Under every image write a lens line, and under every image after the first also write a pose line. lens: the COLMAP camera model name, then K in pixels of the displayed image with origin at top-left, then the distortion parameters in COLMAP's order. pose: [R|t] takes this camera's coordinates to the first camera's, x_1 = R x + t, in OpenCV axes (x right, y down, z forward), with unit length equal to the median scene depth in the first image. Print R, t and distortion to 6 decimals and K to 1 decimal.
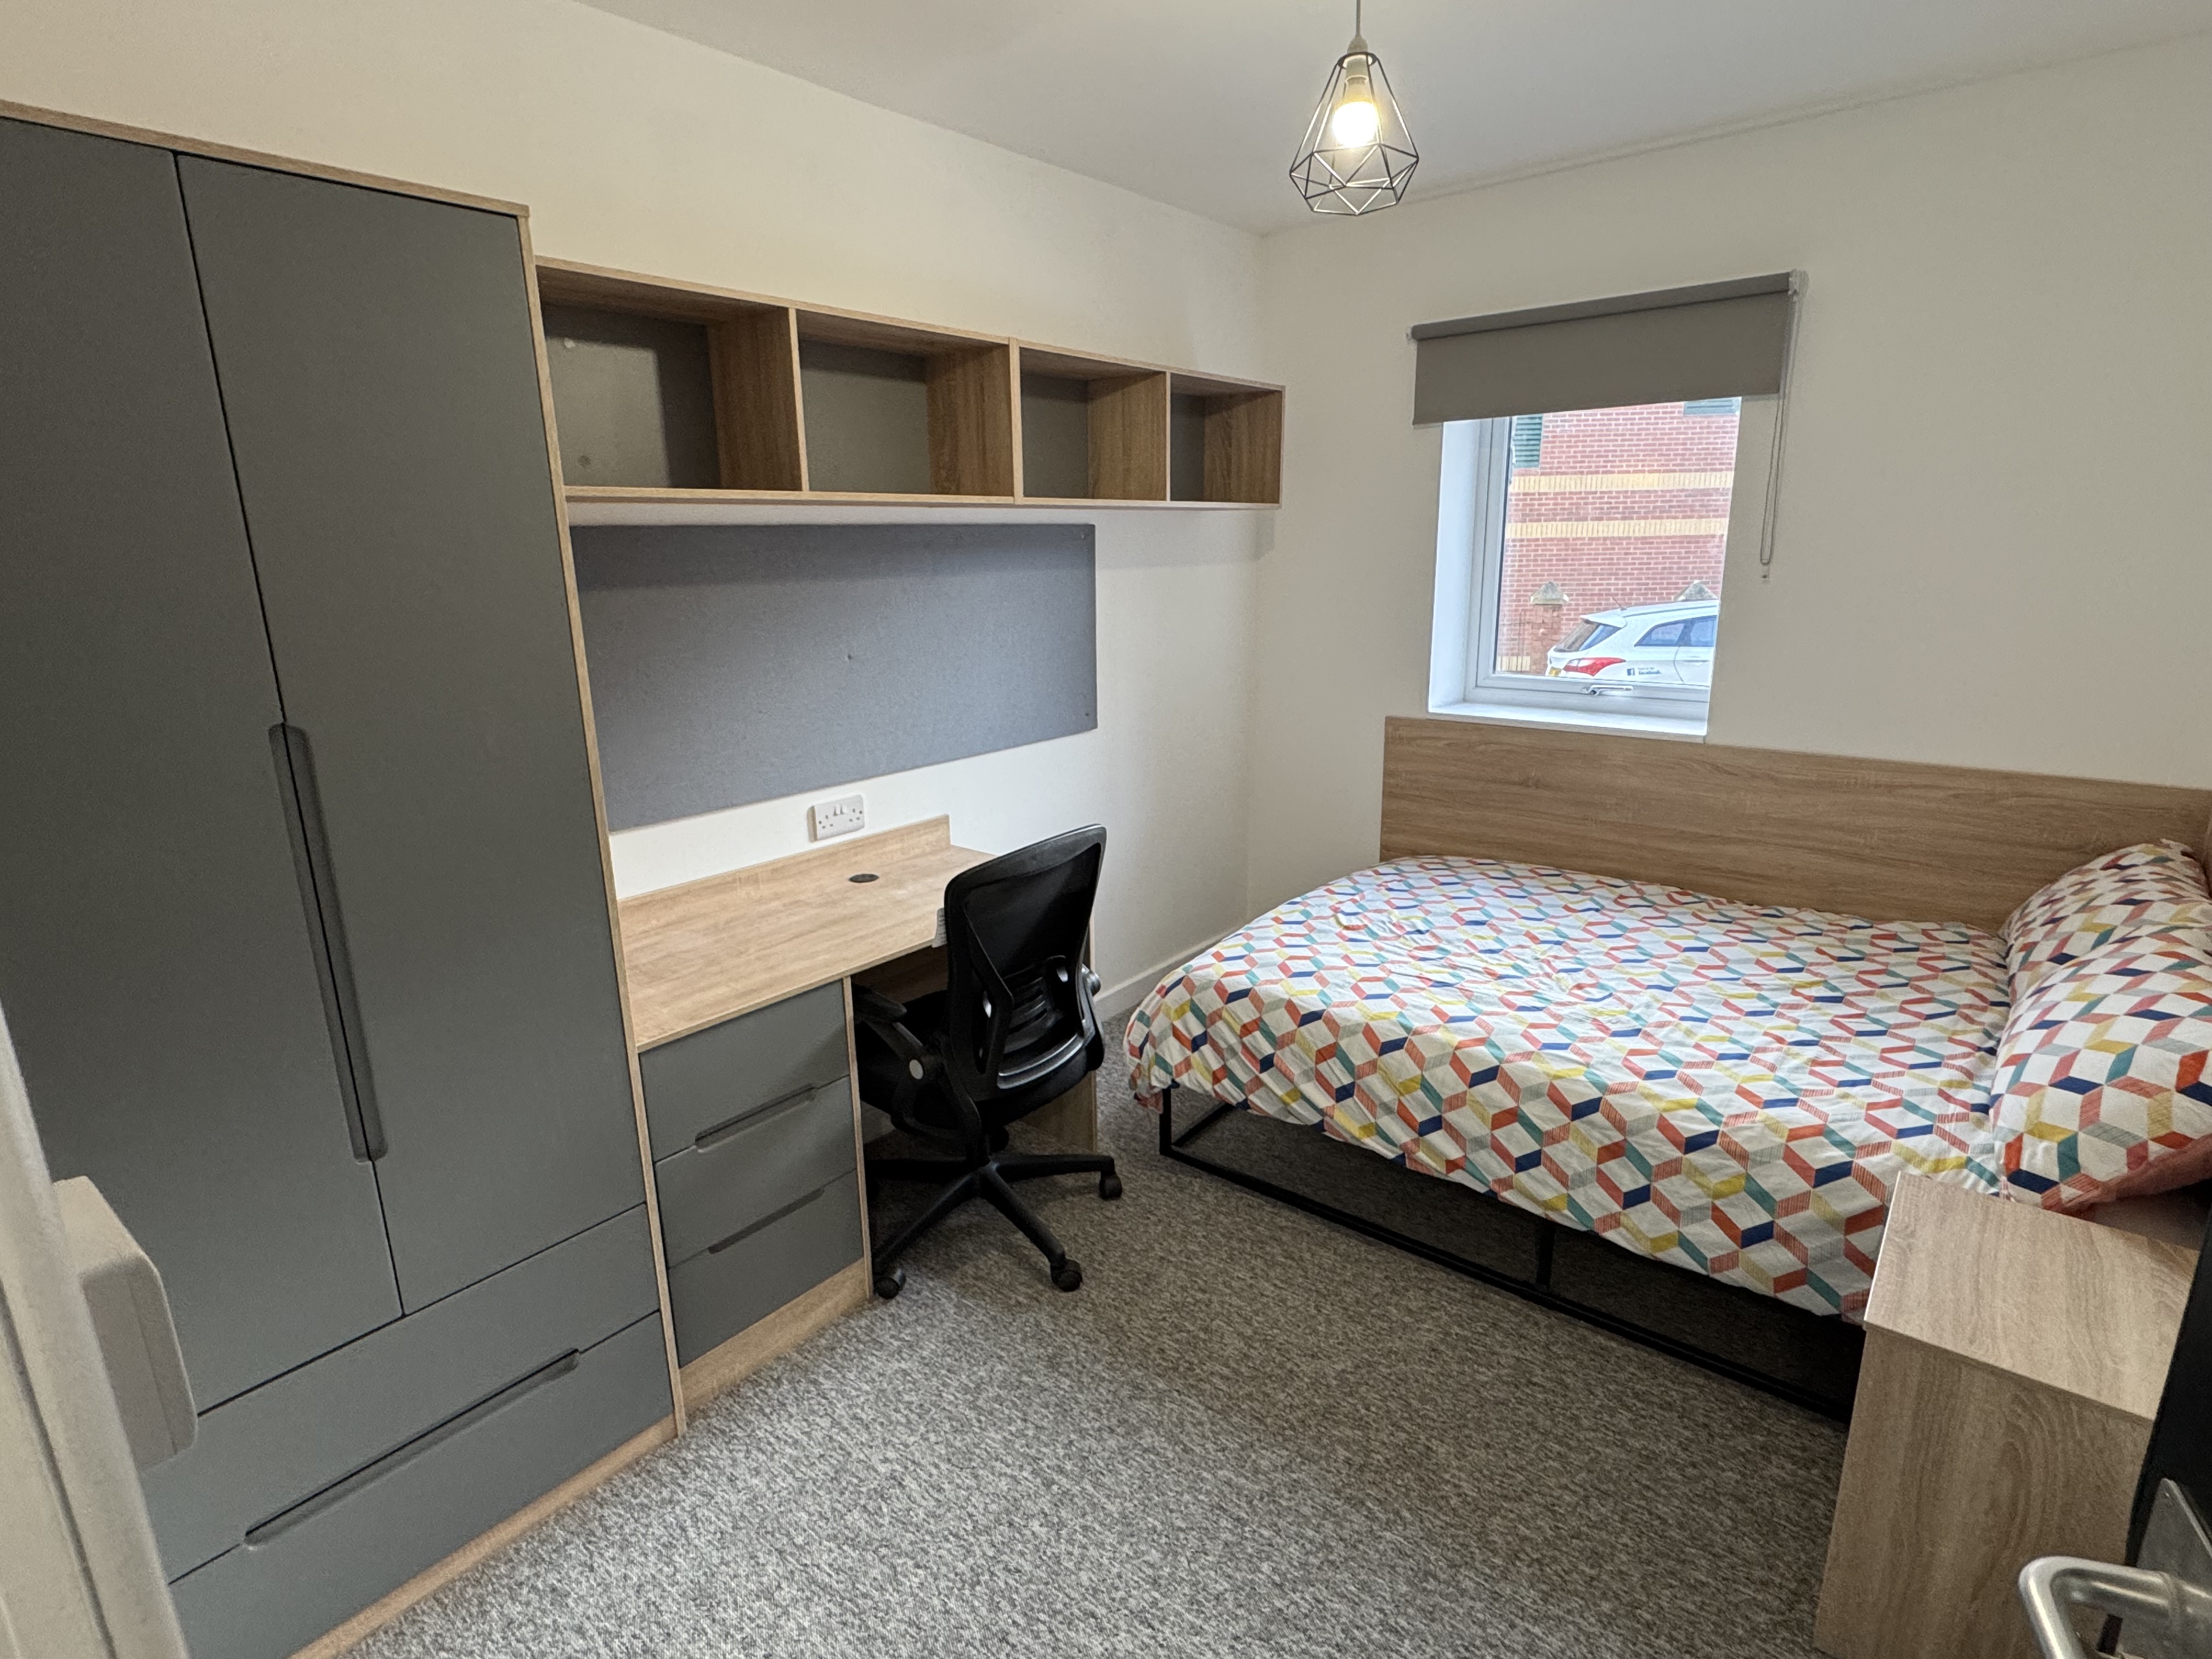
lens RADIAL K [[1136.4, 0, 1107.1], [0, 1136.4, 832.9], [0, 0, 1]] dist [-0.003327, 0.002222]
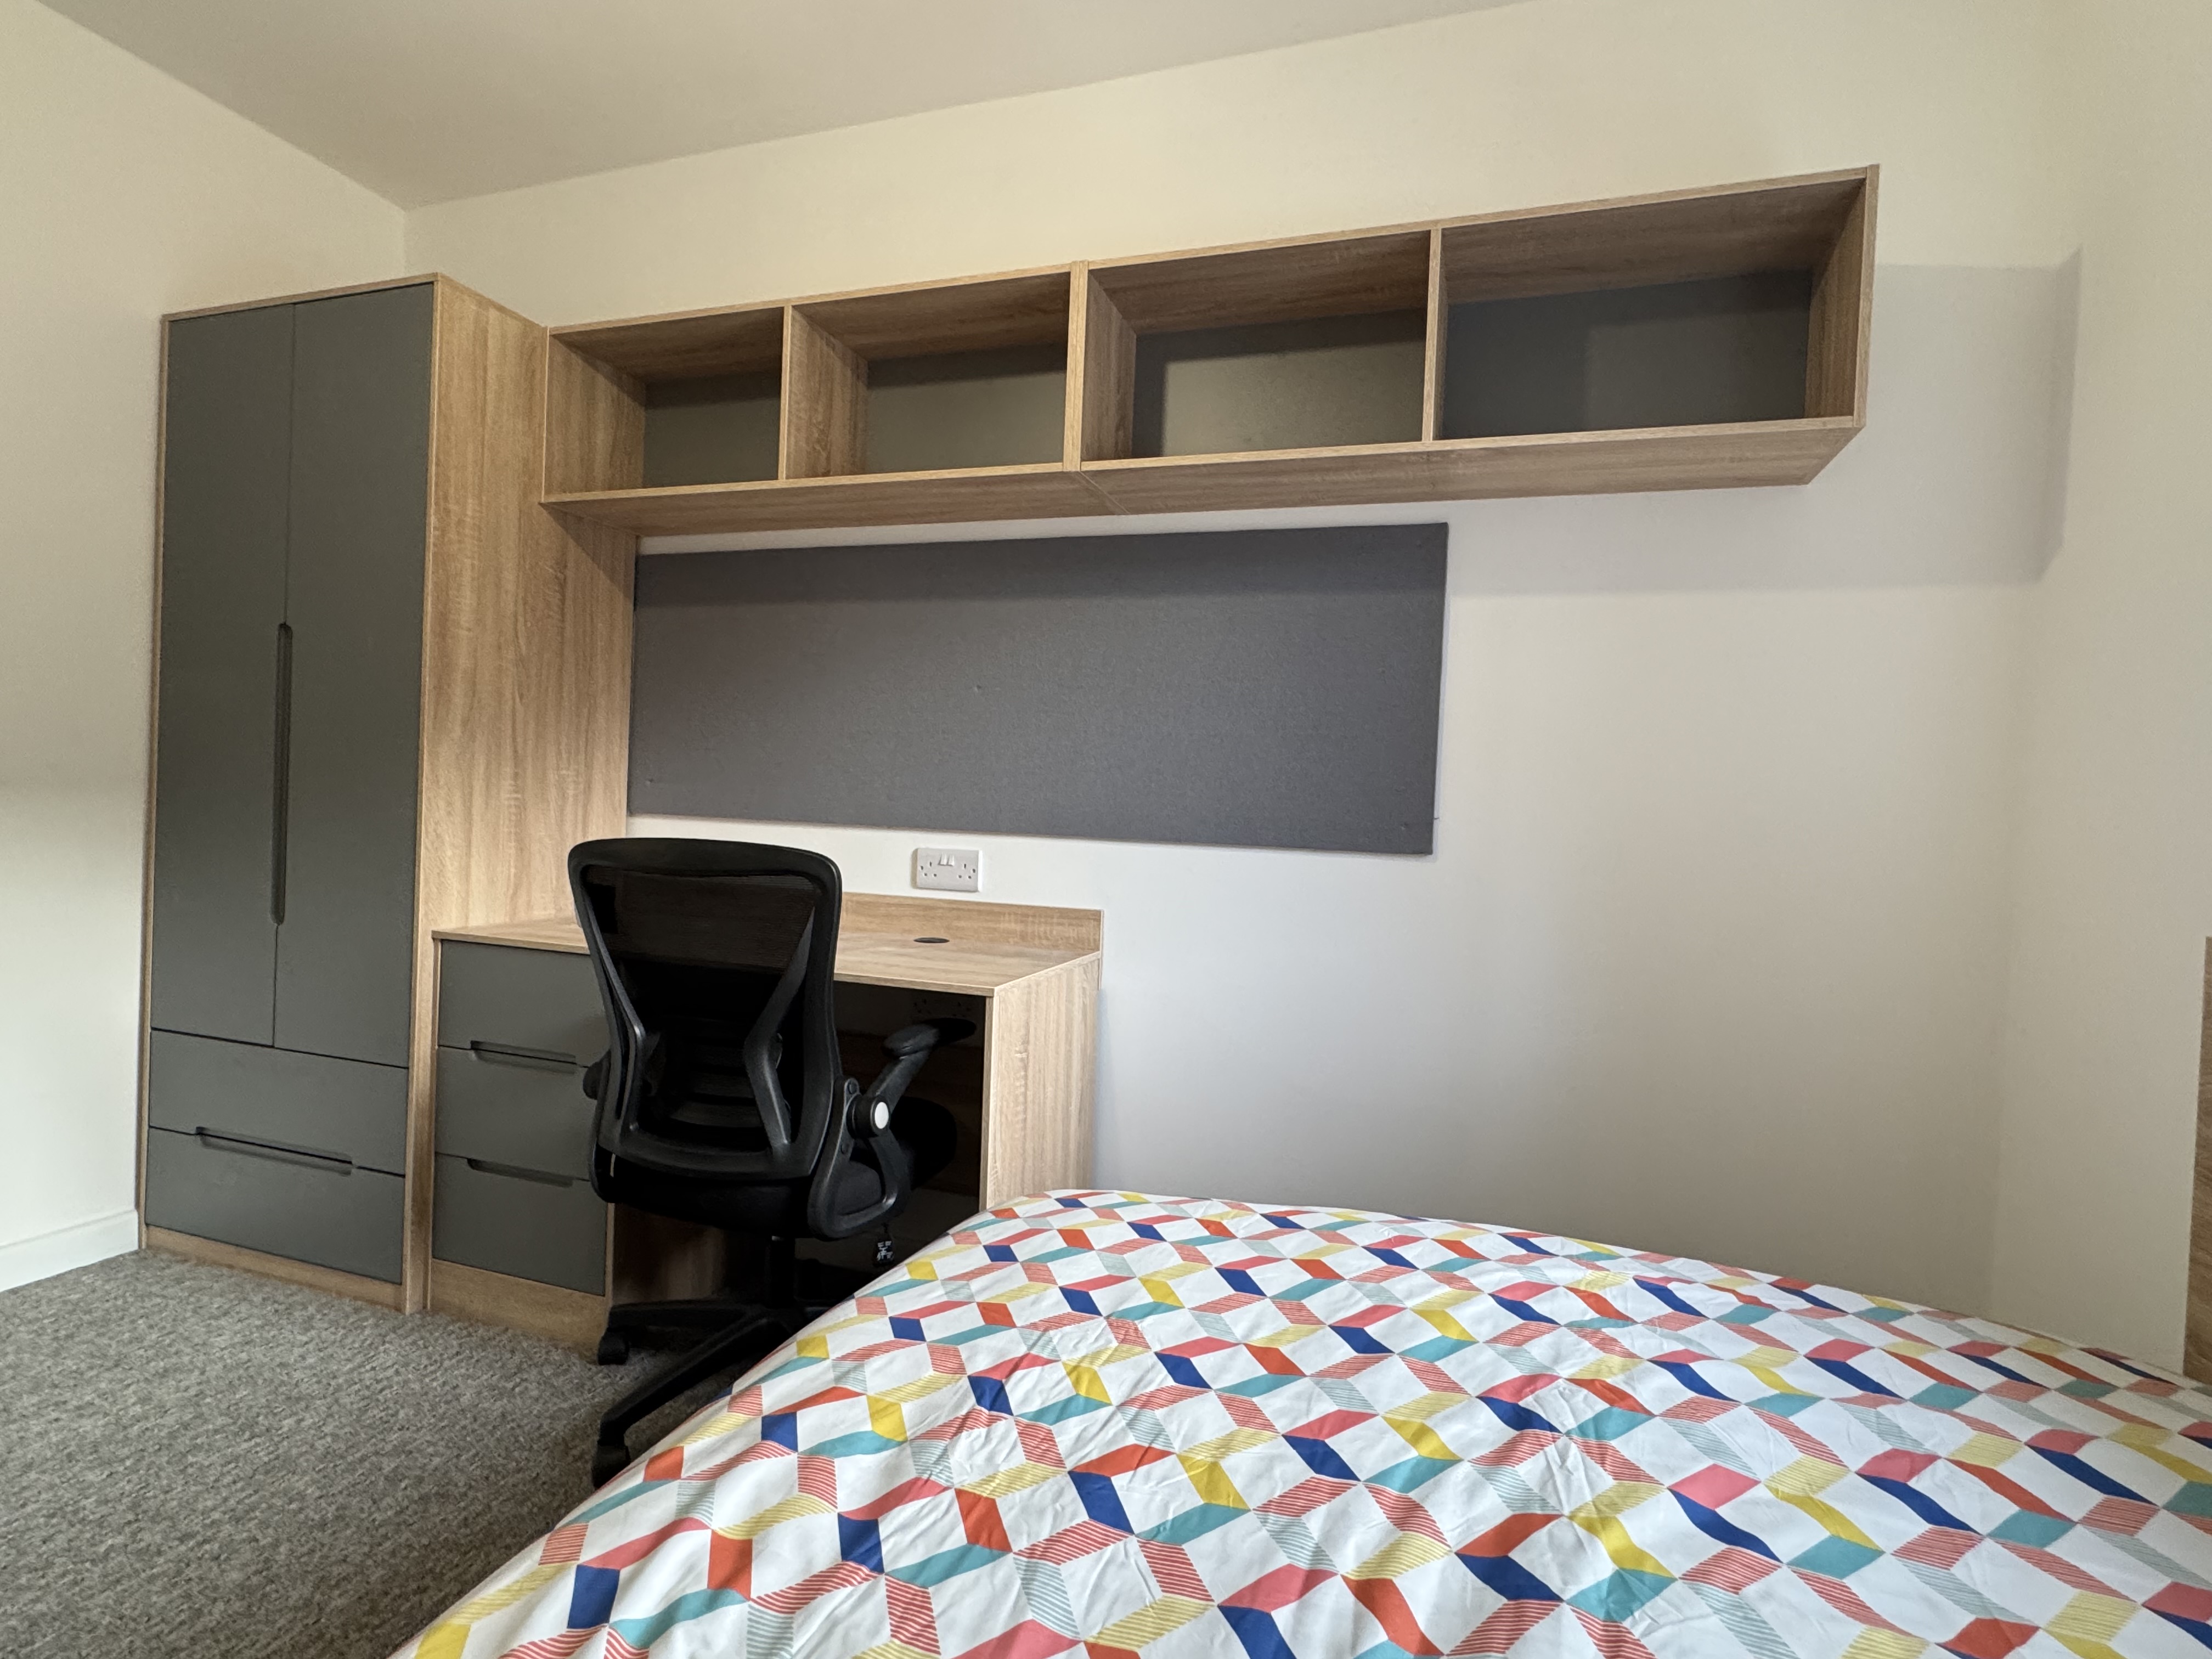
lens RADIAL K [[1136.4, 0, 1107.3], [0, 1136.4, 830.4], [0, 0, 1]] dist [-0.003327, 0.002222]
pose [[0.337113, 0.041976, -0.940528, 0.564246], [-0.286942, 0.956056, -0.060179, -0.022597], [0.896671, 0.290165, 0.334343, 0.741467]]
